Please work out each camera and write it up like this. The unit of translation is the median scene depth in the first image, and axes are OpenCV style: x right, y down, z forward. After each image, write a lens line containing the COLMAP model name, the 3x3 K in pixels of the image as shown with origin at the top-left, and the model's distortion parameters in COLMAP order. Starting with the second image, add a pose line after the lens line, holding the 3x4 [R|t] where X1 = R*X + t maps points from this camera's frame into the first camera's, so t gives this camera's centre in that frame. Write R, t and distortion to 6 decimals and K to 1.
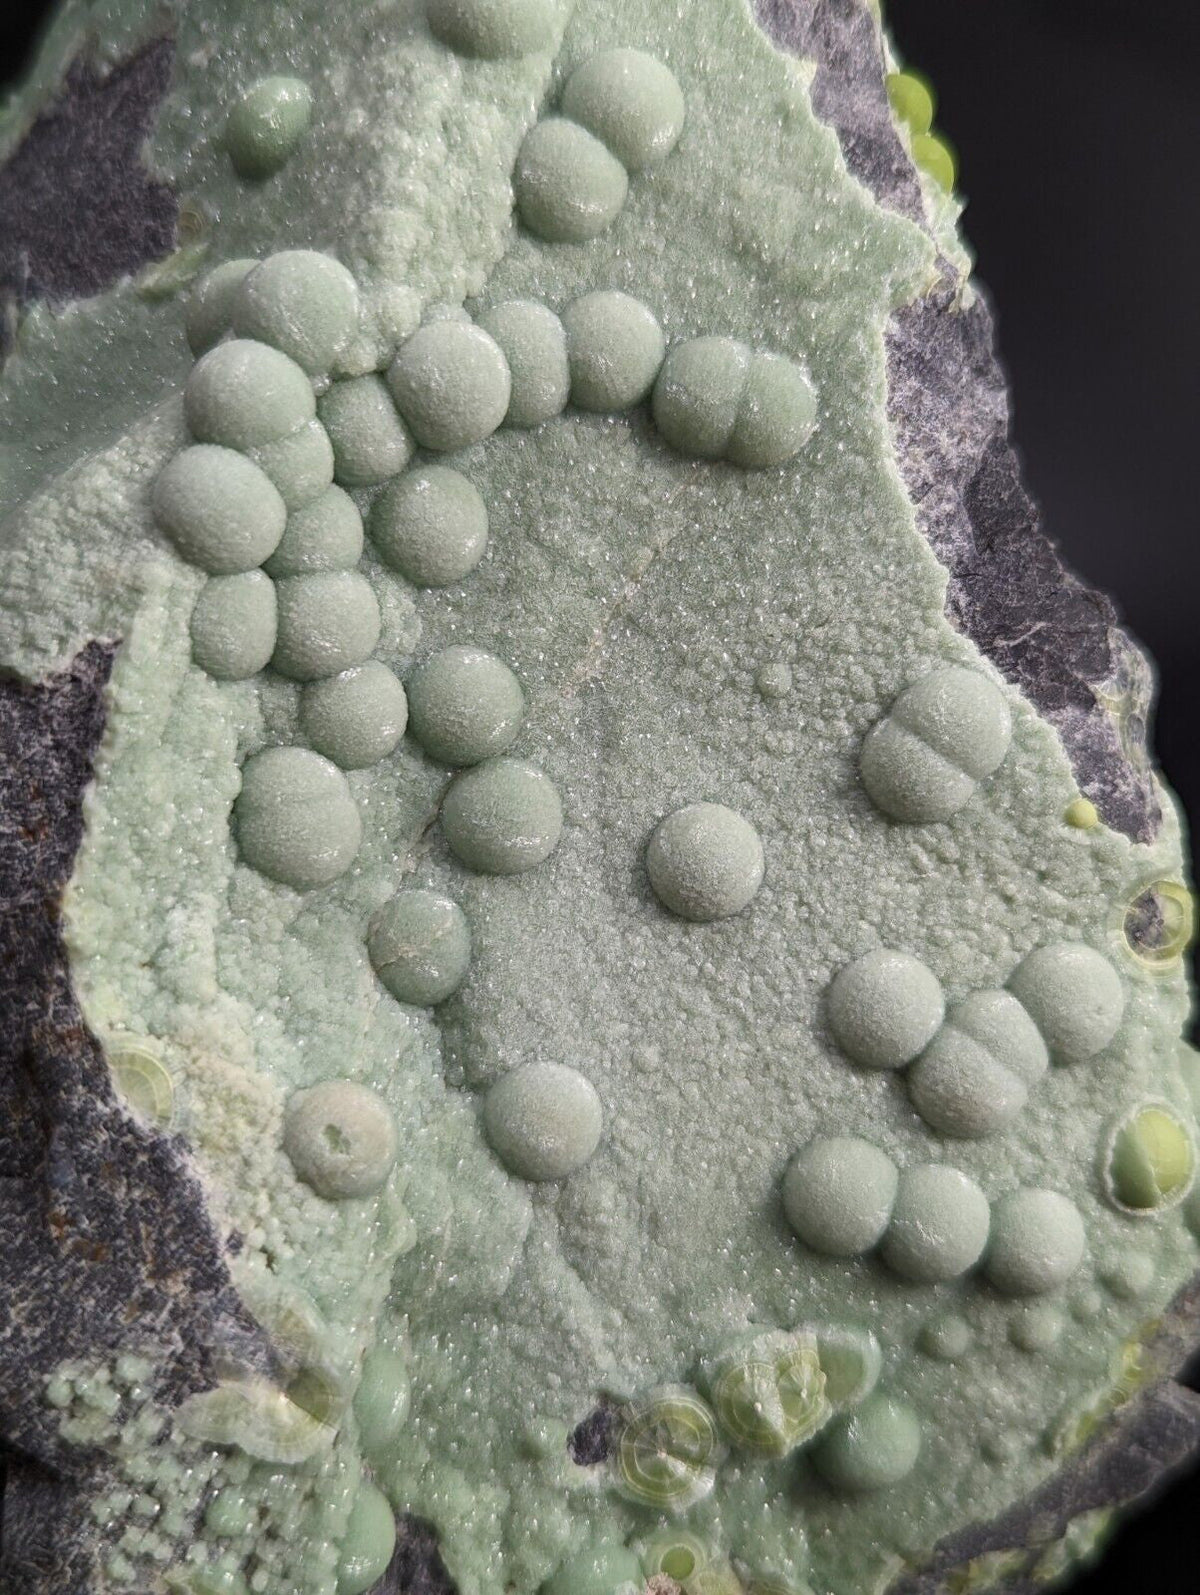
lens RADIAL K [[1943.5, 0, 635.2], [0, 1943.5, 785.1], [0, 0, 1]] dist [-0.078346, 0.039965]
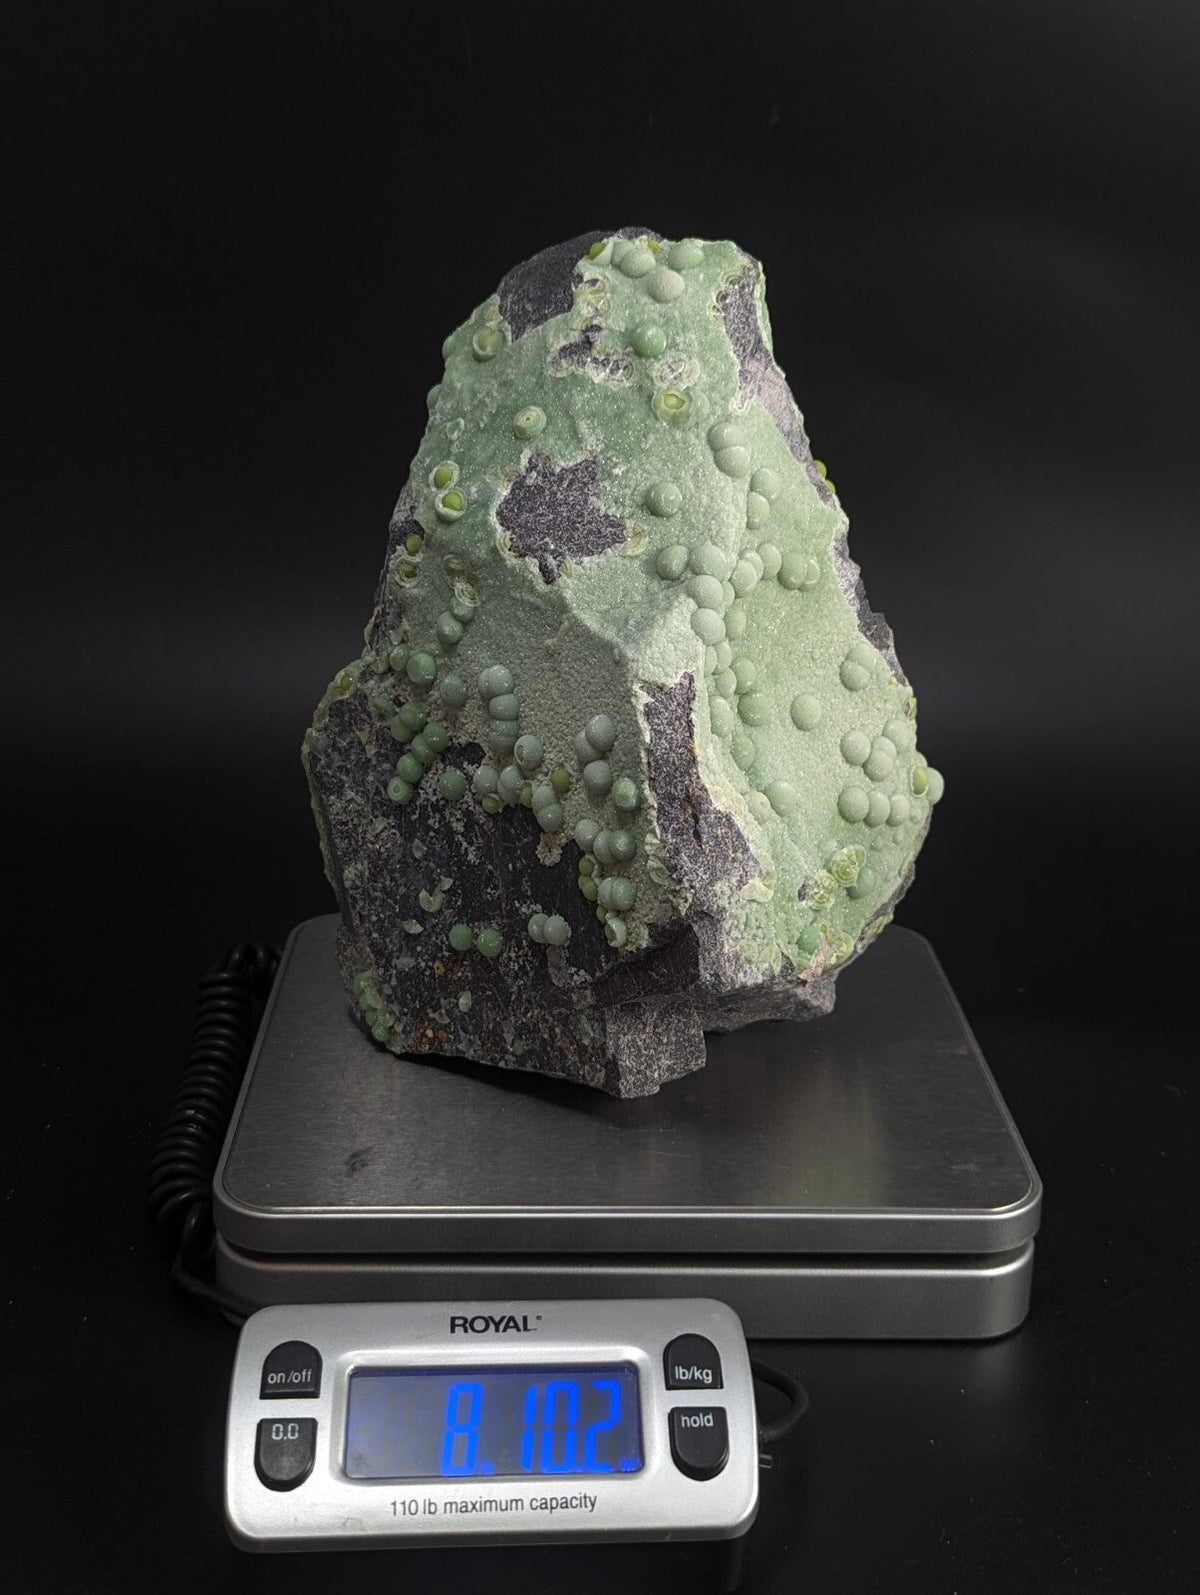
lens RADIAL K [[1814.0, 0, 628.8], [0, 1814.0, 781.6], [0, 0, 1]] dist [0.209062, -1.239047]
pose [[0.845348, -0.174212, 0.505012, -1.870170], [0.145734, 0.984681, 0.095735, -0.190846], [-0.513954, -0.007332, 0.857786, -1.552384]]
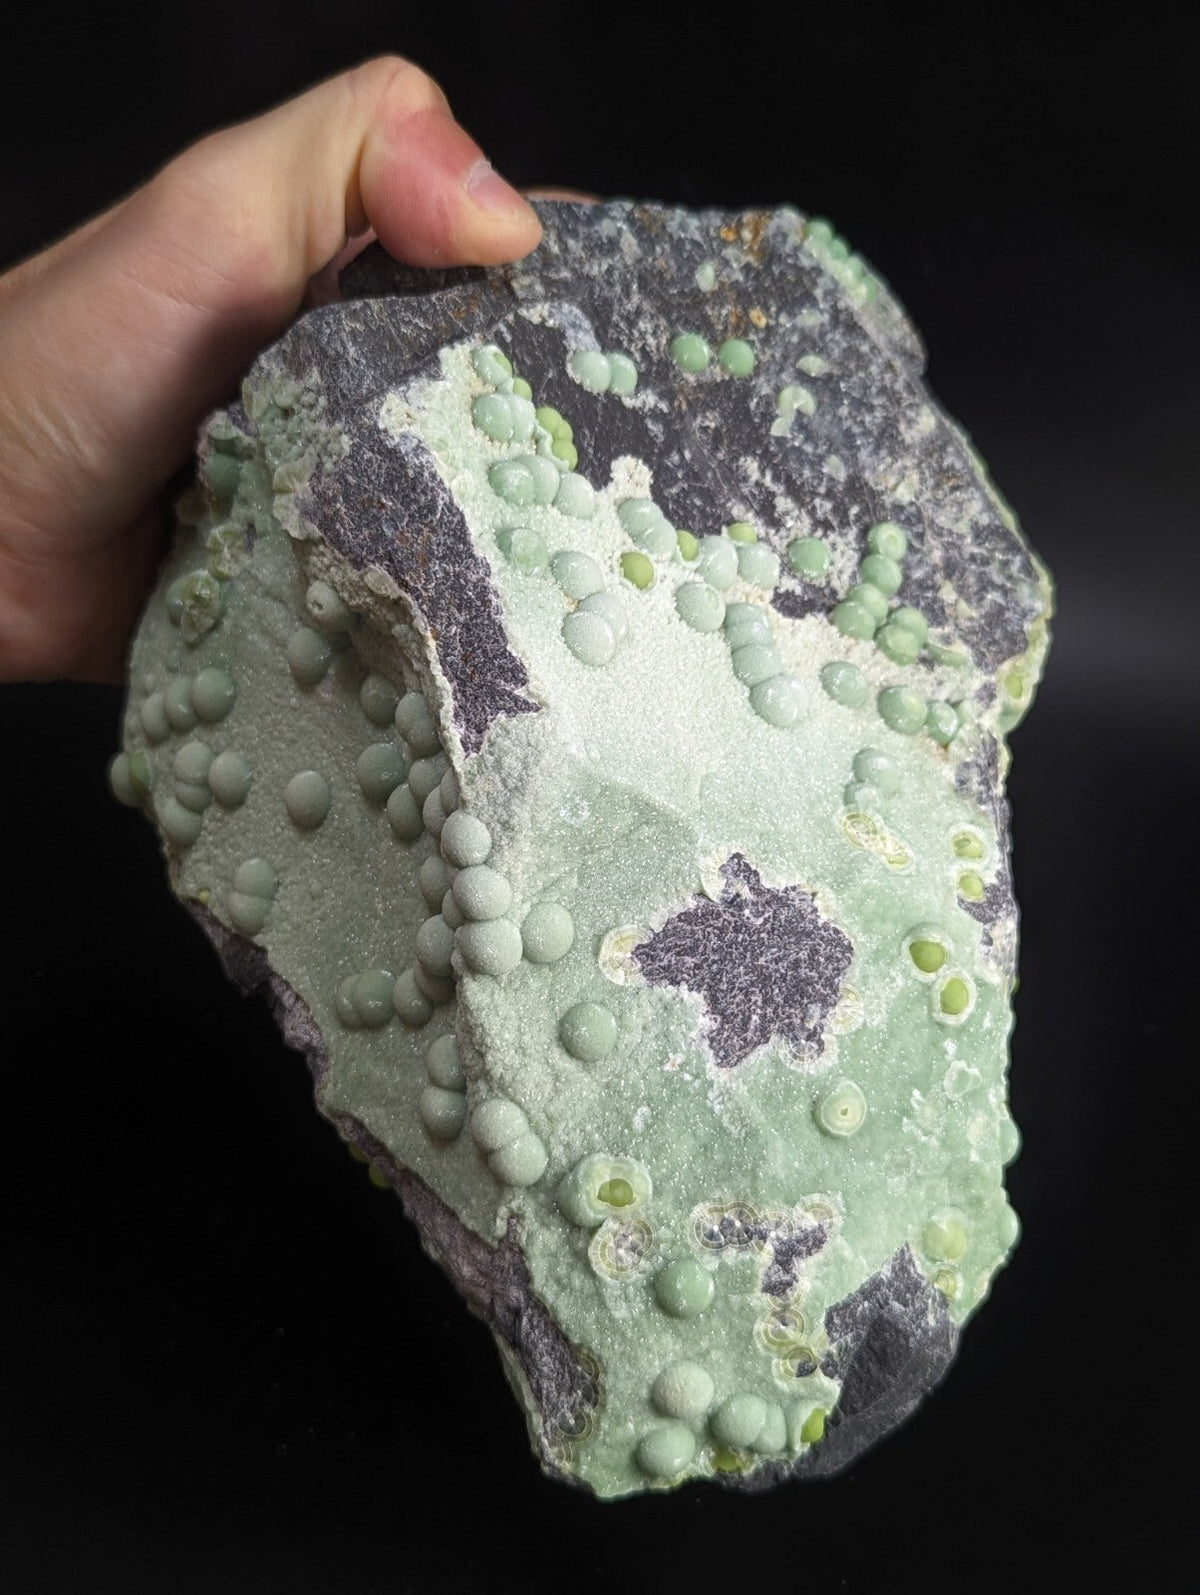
lens RADIAL K [[1844.0, 0, 599.7], [0, 1844.0, 832.1], [0, 0, 1]] dist [0.158867, -0.932902]
pose [[-0.734367, 0.462973, 0.496349, -1.239866], [-0.383774, -0.886372, 0.258962, -0.668789], [0.559842, -0.000312, 0.828599, -0.526355]]
